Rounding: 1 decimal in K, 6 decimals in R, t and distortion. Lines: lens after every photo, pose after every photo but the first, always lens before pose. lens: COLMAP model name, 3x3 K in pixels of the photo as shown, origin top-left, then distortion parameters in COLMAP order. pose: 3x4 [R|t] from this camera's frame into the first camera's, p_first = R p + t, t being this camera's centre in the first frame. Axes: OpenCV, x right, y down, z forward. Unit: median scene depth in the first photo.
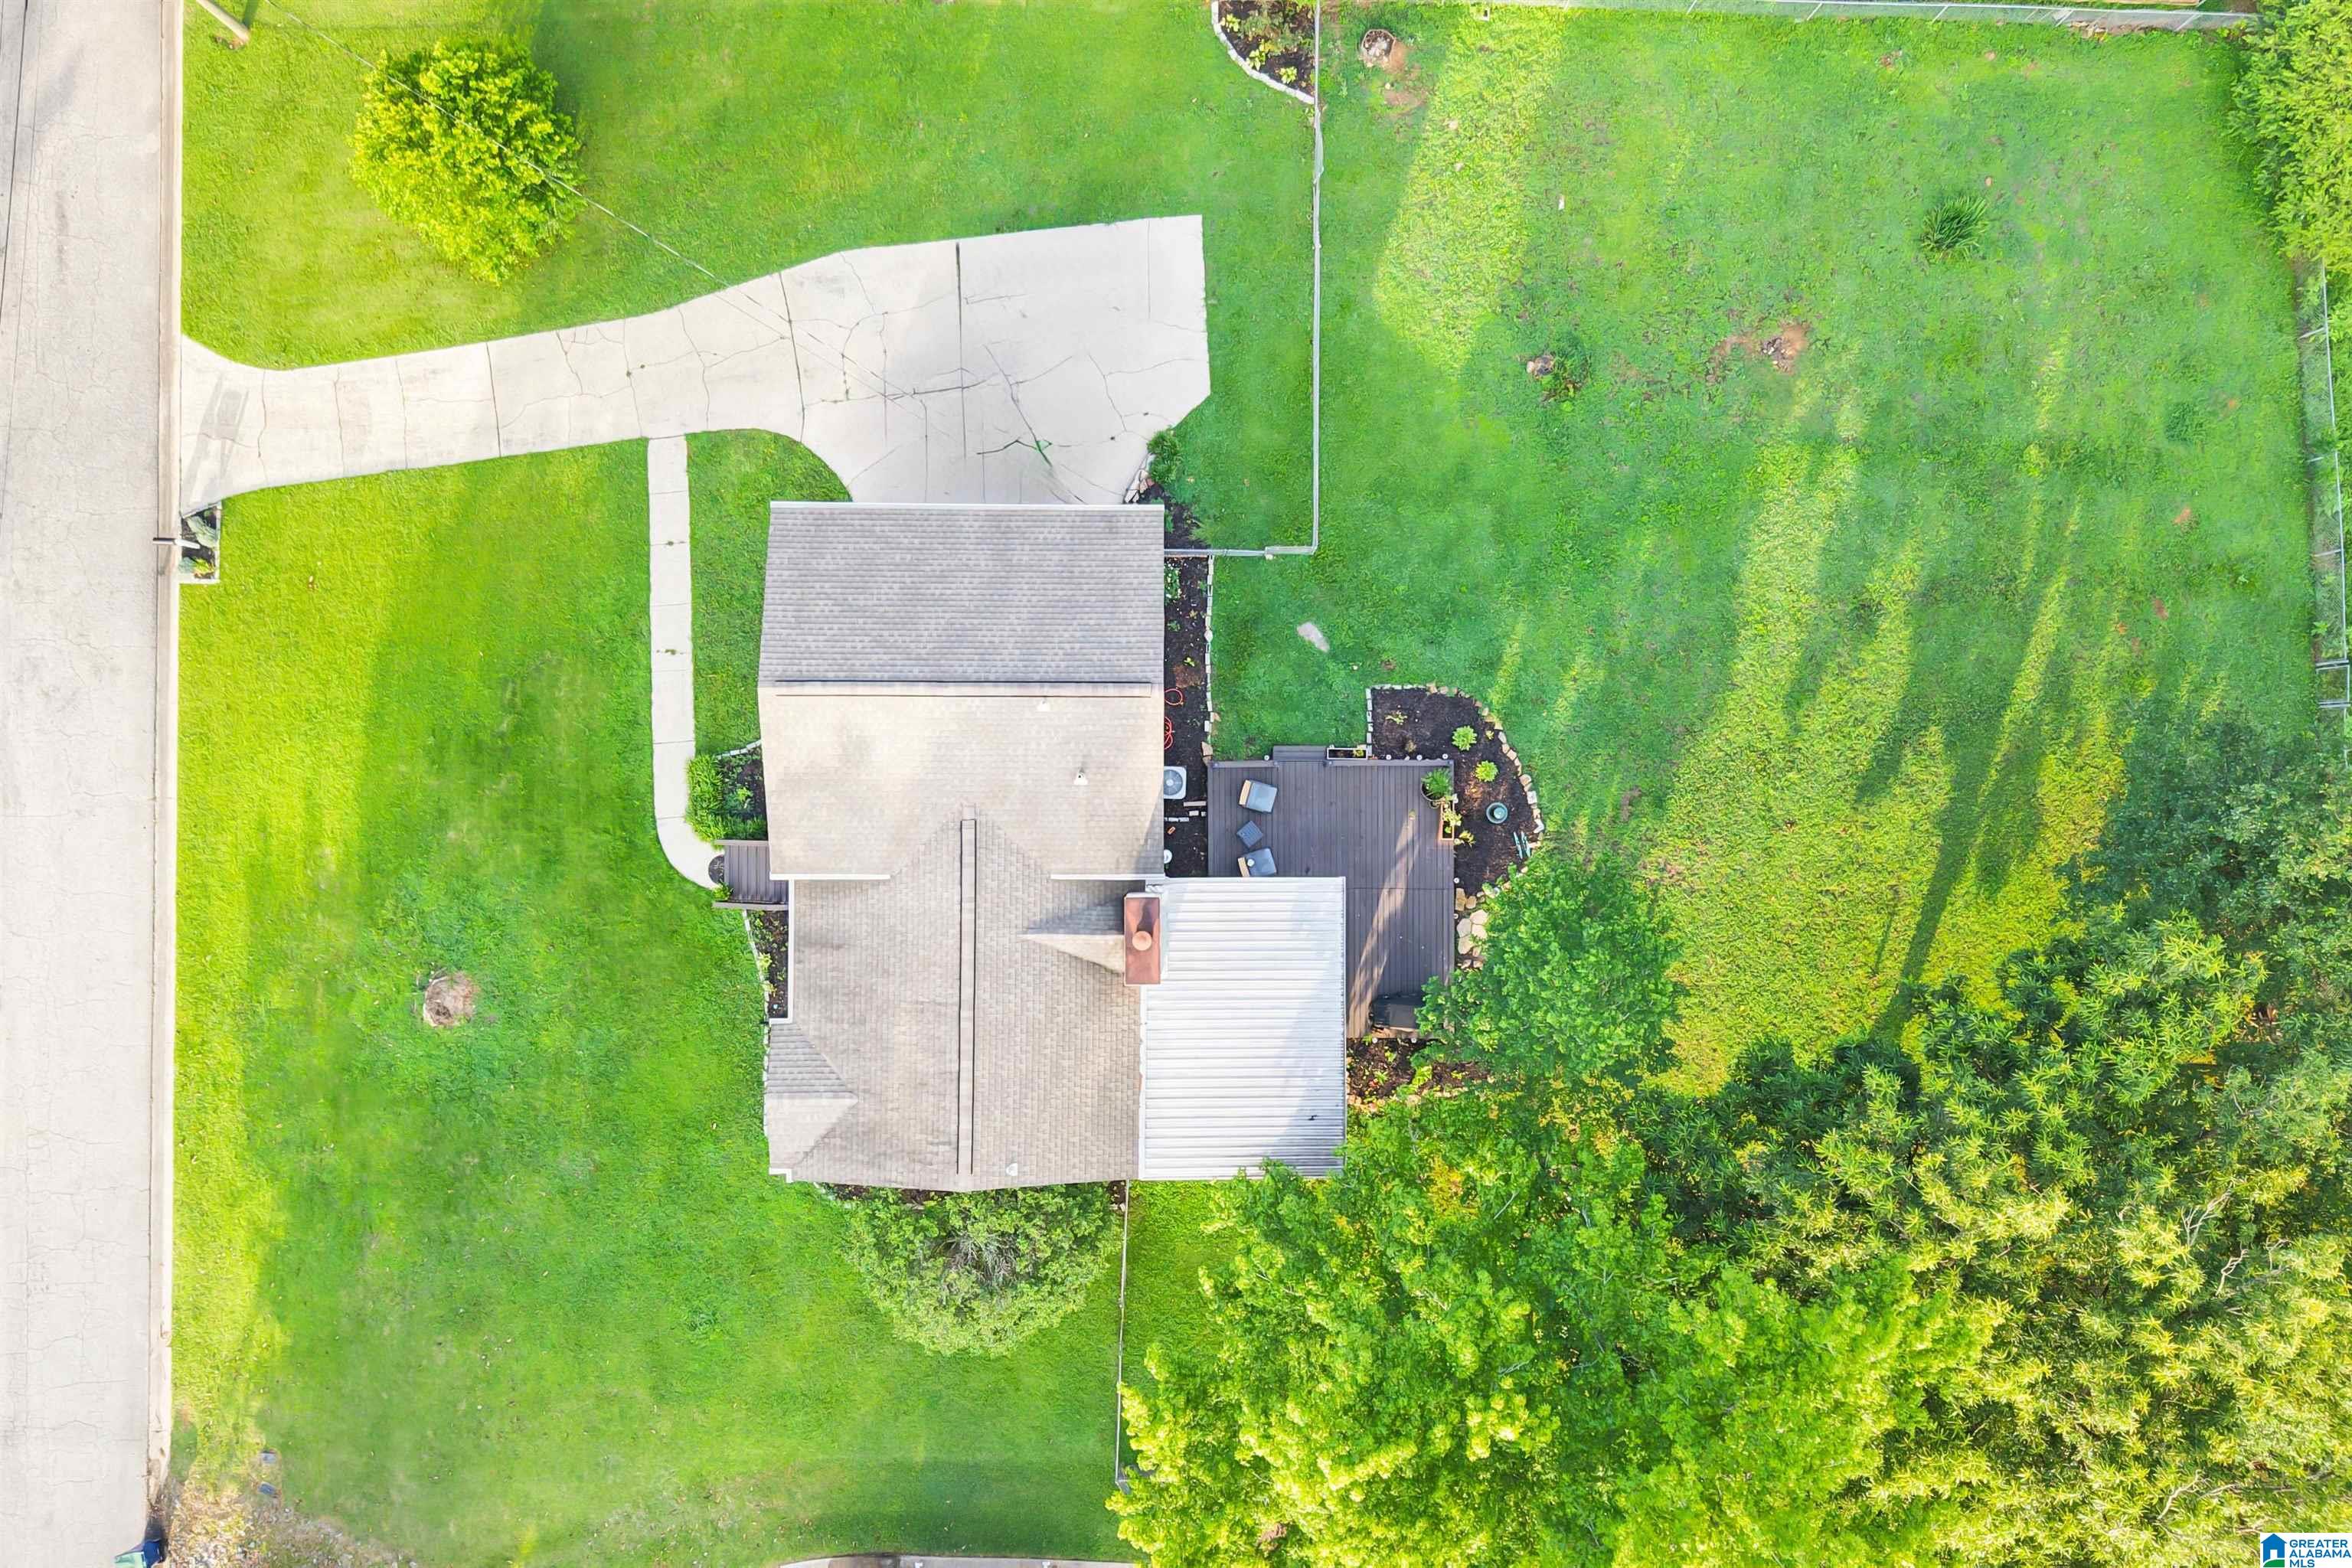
lens RADIAL K [[1659.2, 0, 1175.9], [0, 1659.2, 791.9], [0, 0, 1]] dist [0.158258, -0.280709]
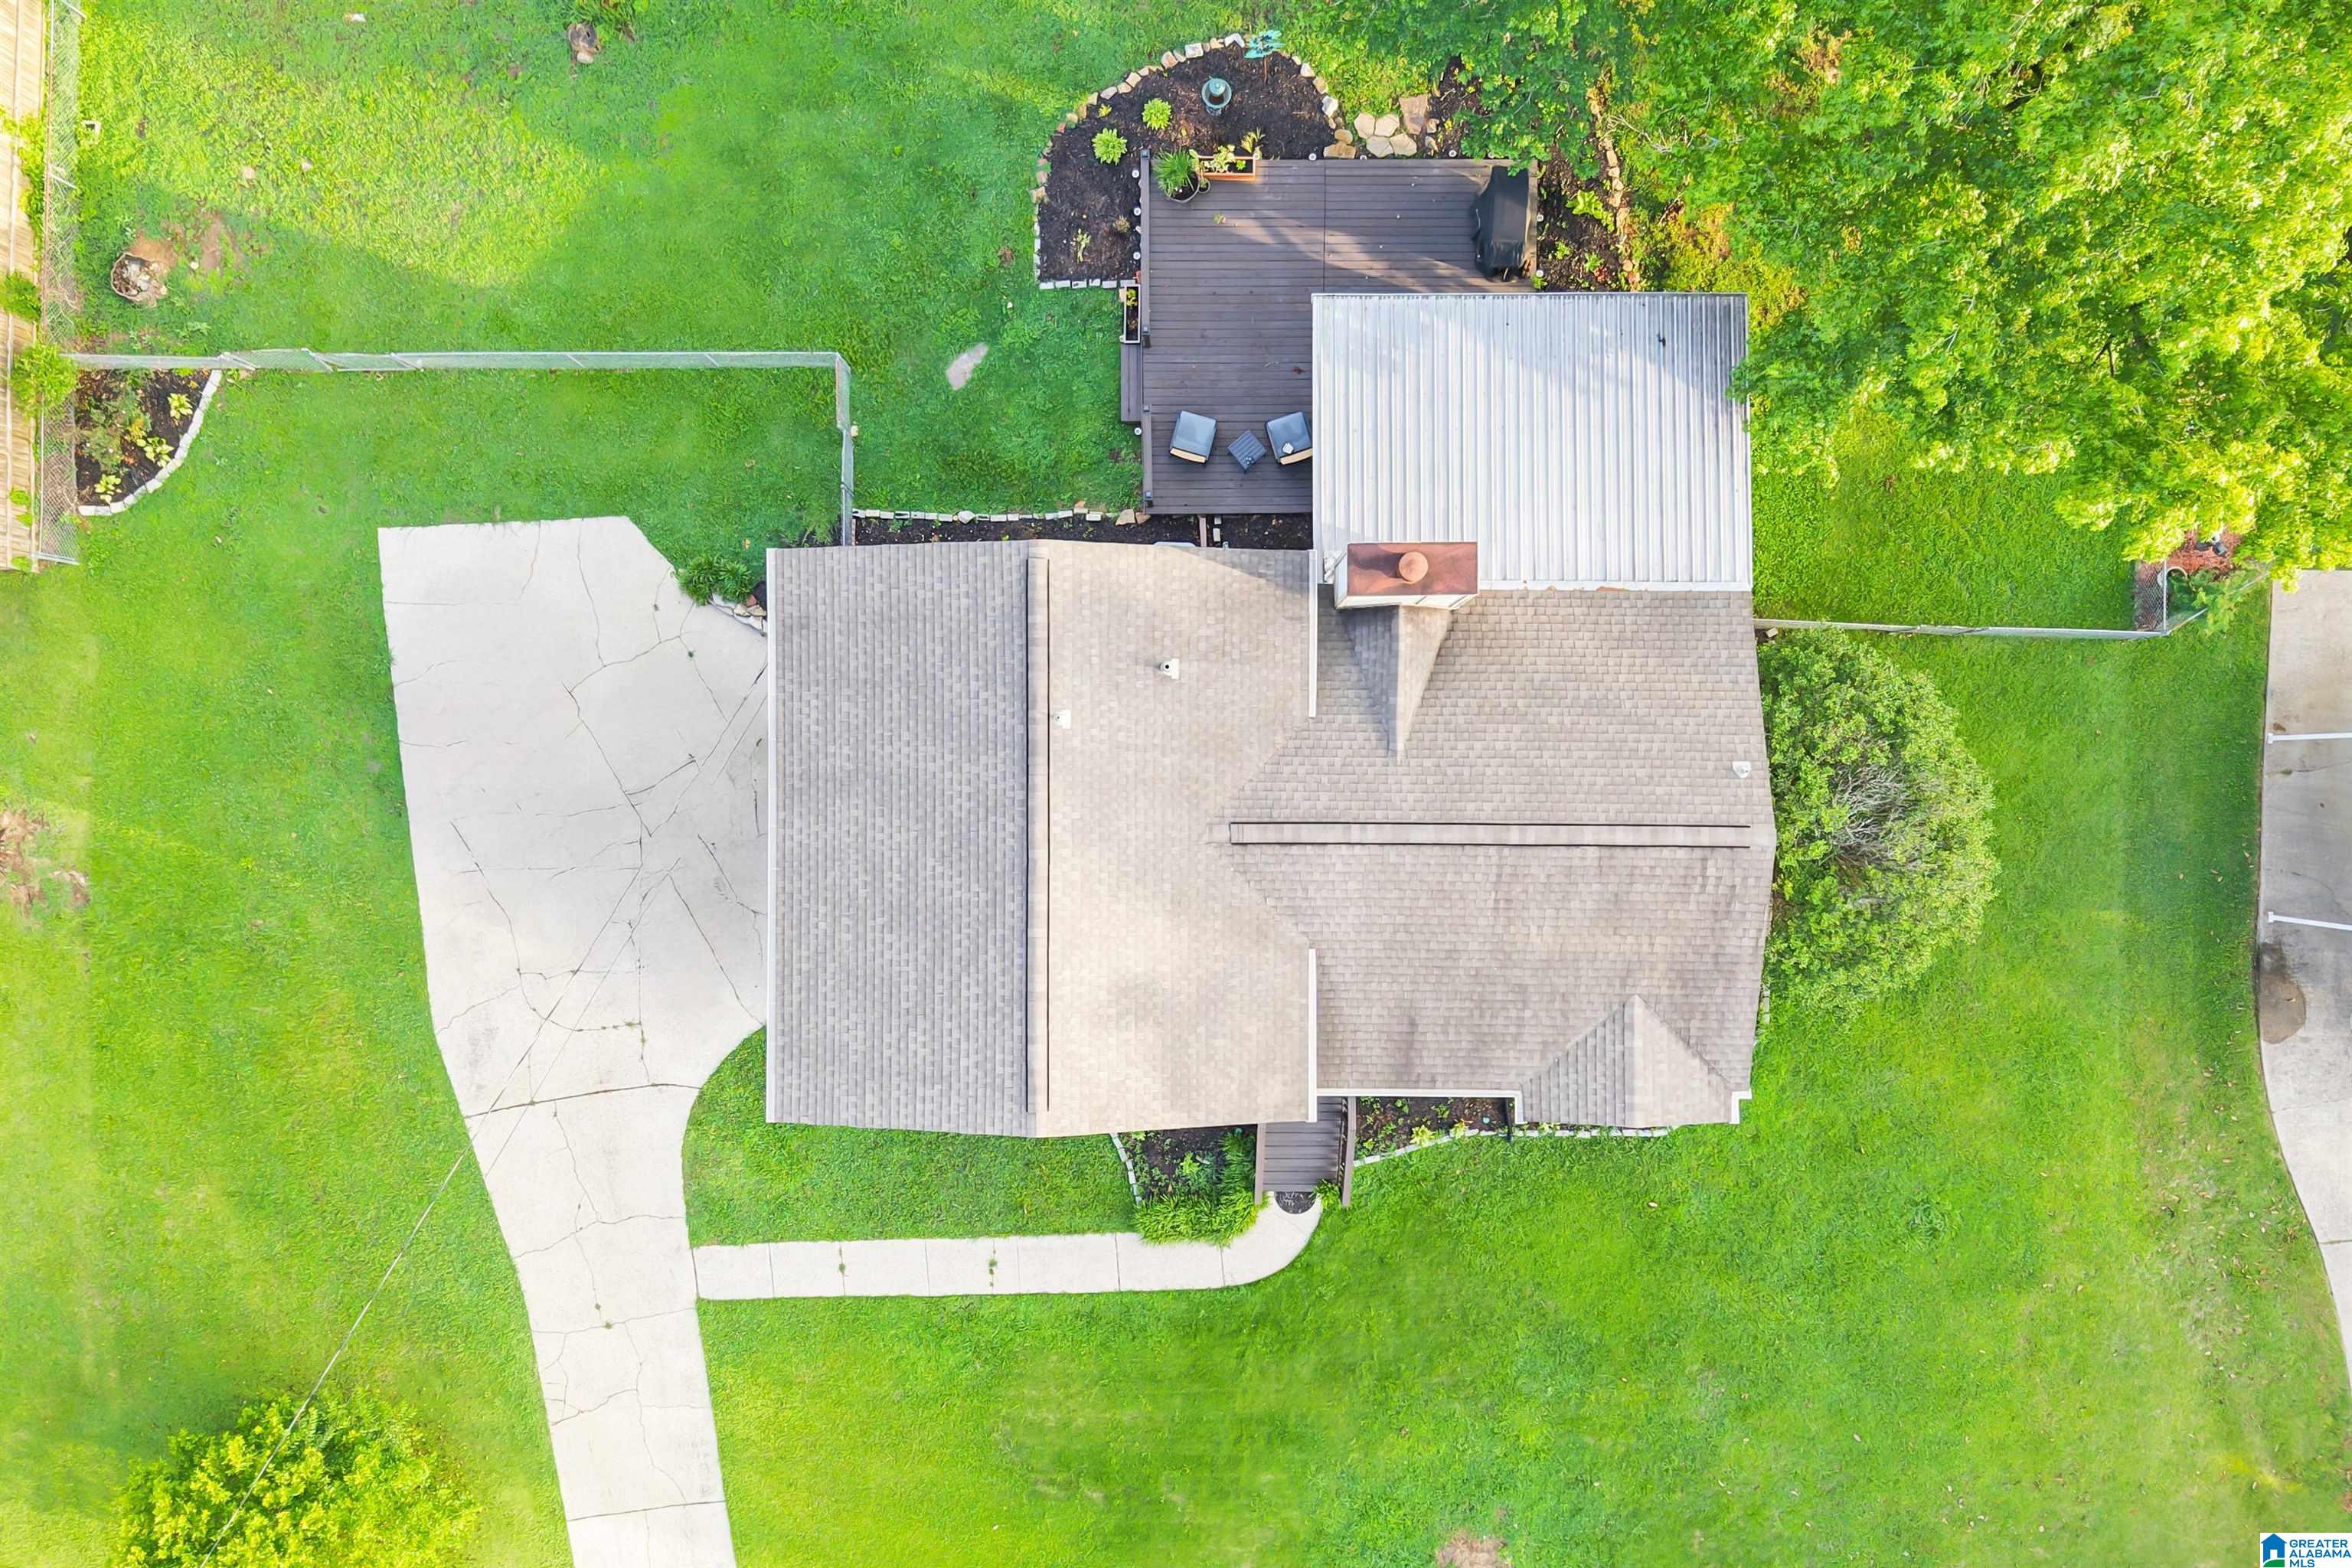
lens RADIAL K [[1670.9, 0, 1176.0], [0, 1670.9, 784.0], [0, 0, 1]] dist [0.084165, -0.083181]
pose [[-0.001133, -0.999968, -0.007873, -0.089974], [0.999988, -0.001170, 0.004679, -0.007979], [-0.004688, -0.007868, 0.999958, 0.285952]]
